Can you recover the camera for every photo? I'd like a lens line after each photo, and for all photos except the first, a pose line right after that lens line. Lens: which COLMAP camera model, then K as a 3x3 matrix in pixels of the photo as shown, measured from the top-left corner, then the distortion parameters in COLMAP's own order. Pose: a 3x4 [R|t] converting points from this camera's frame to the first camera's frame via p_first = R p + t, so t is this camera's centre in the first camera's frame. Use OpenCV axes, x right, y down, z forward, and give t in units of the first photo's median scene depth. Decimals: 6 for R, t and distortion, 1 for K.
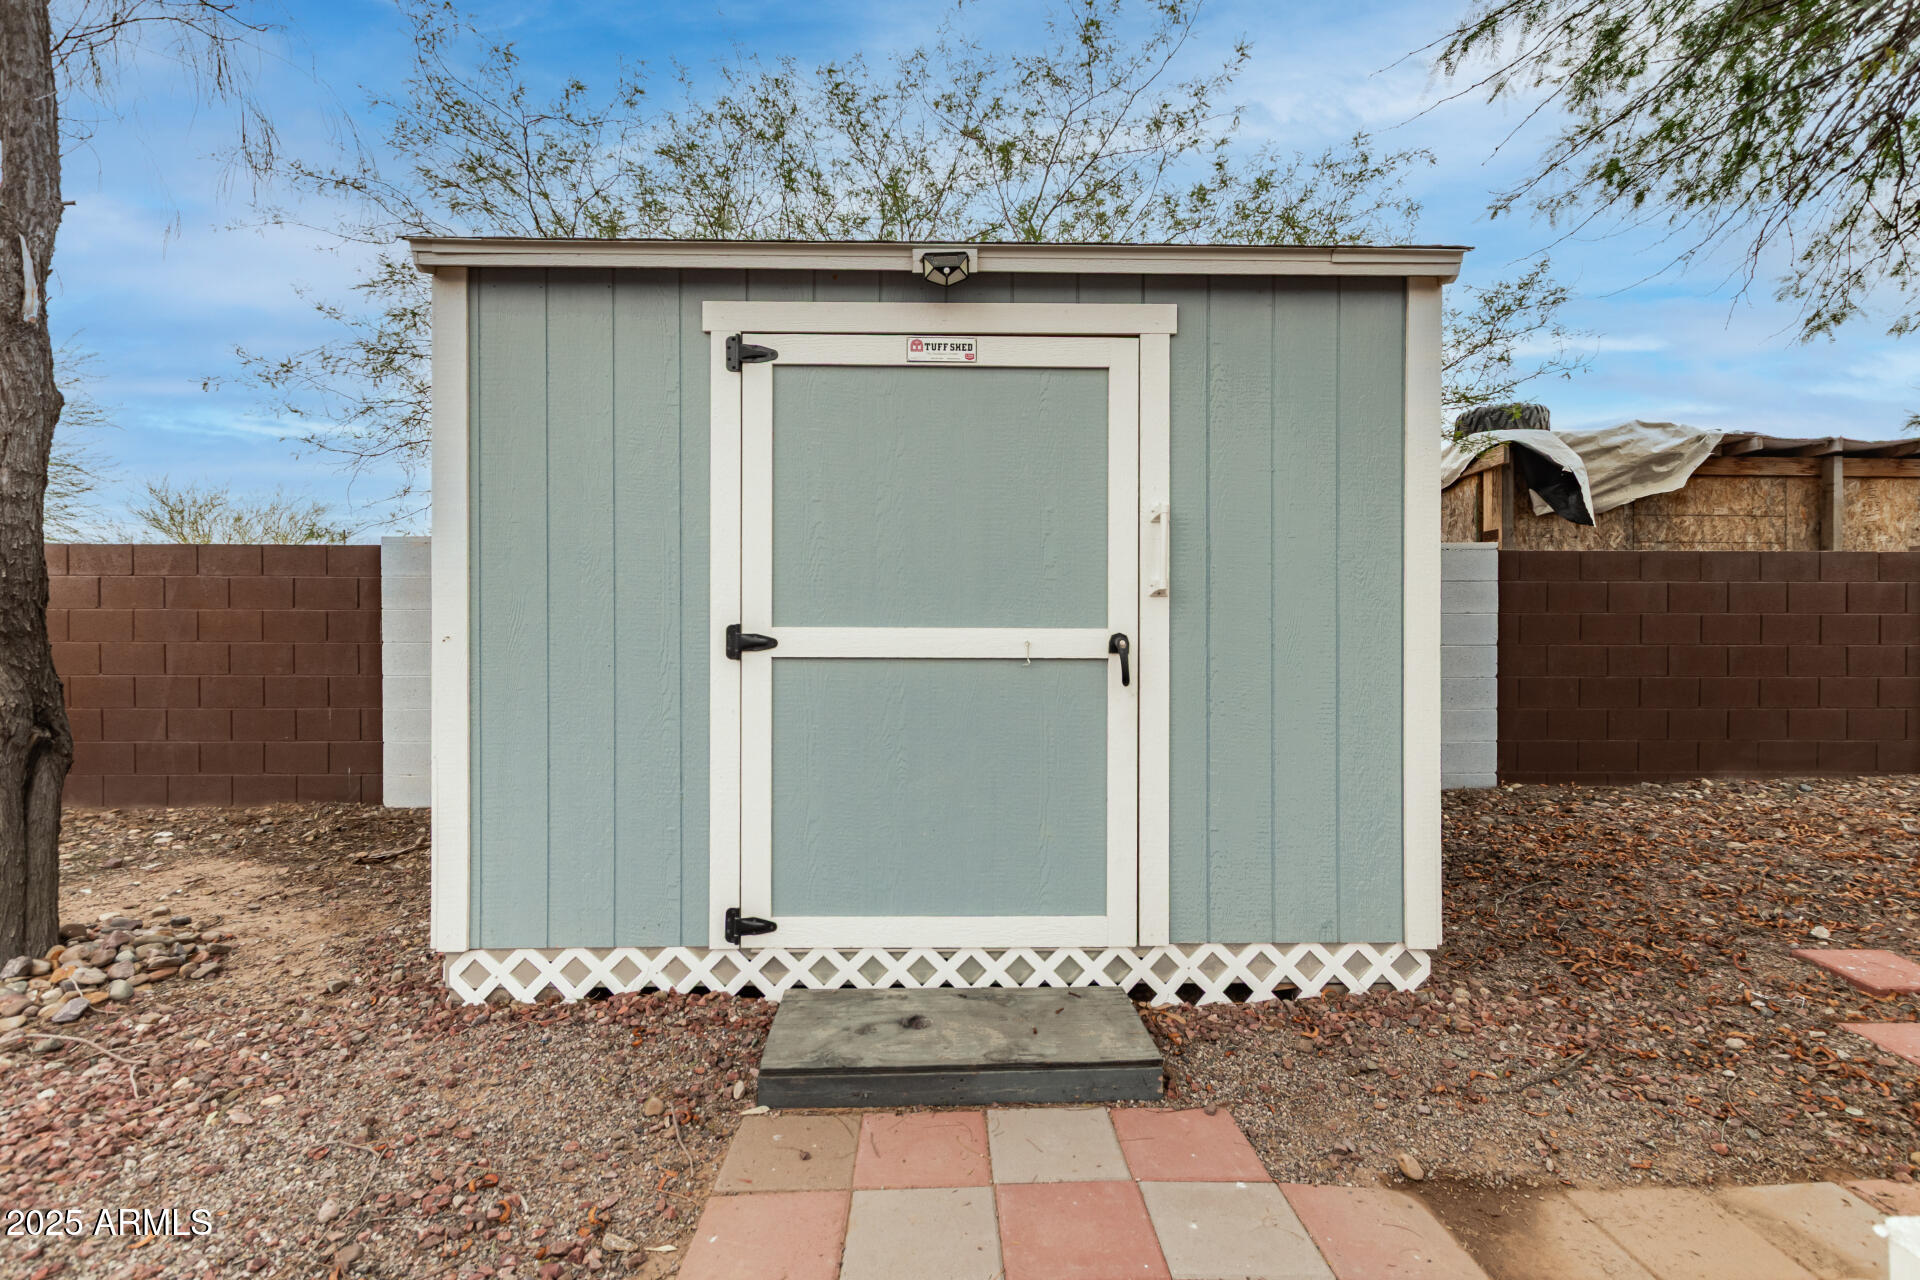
lens RADIAL K [[888.5, 0, 955.7], [0, 888.5, 645.8], [0, 0, 1]] dist [-0.001279, -0.000613]
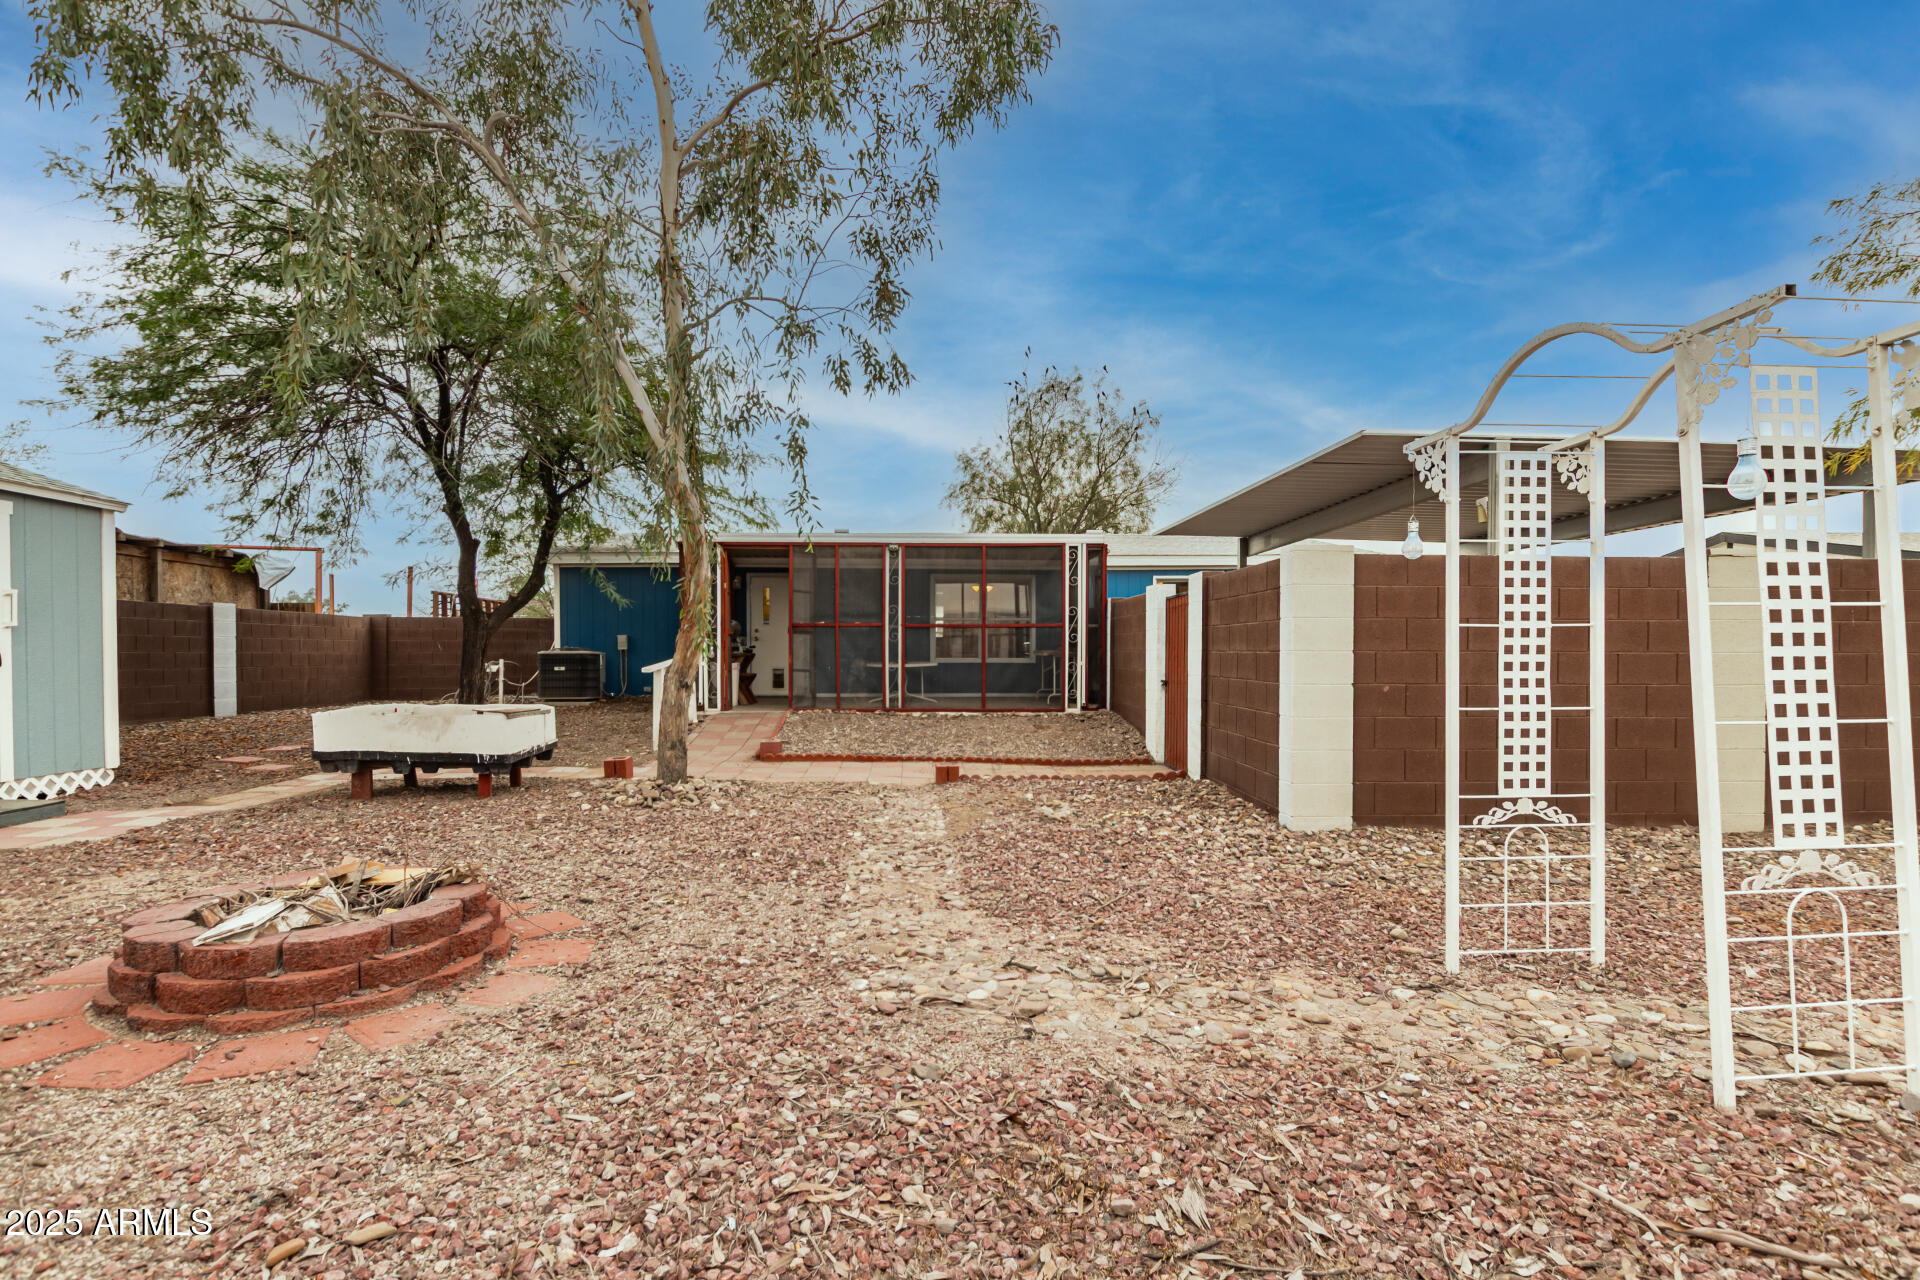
lens RADIAL K [[888.5, 0, 948.4], [0, 888.5, 653.2], [0, 0, 1]] dist [-0.001279, -0.000613]
pose [[-0.028576, -0.000155, 0.999592, -2.133702], [0.006143, 0.999981, 0.000331, 0.018114], [-0.999573, 0.006150, -0.028574, -1.372206]]
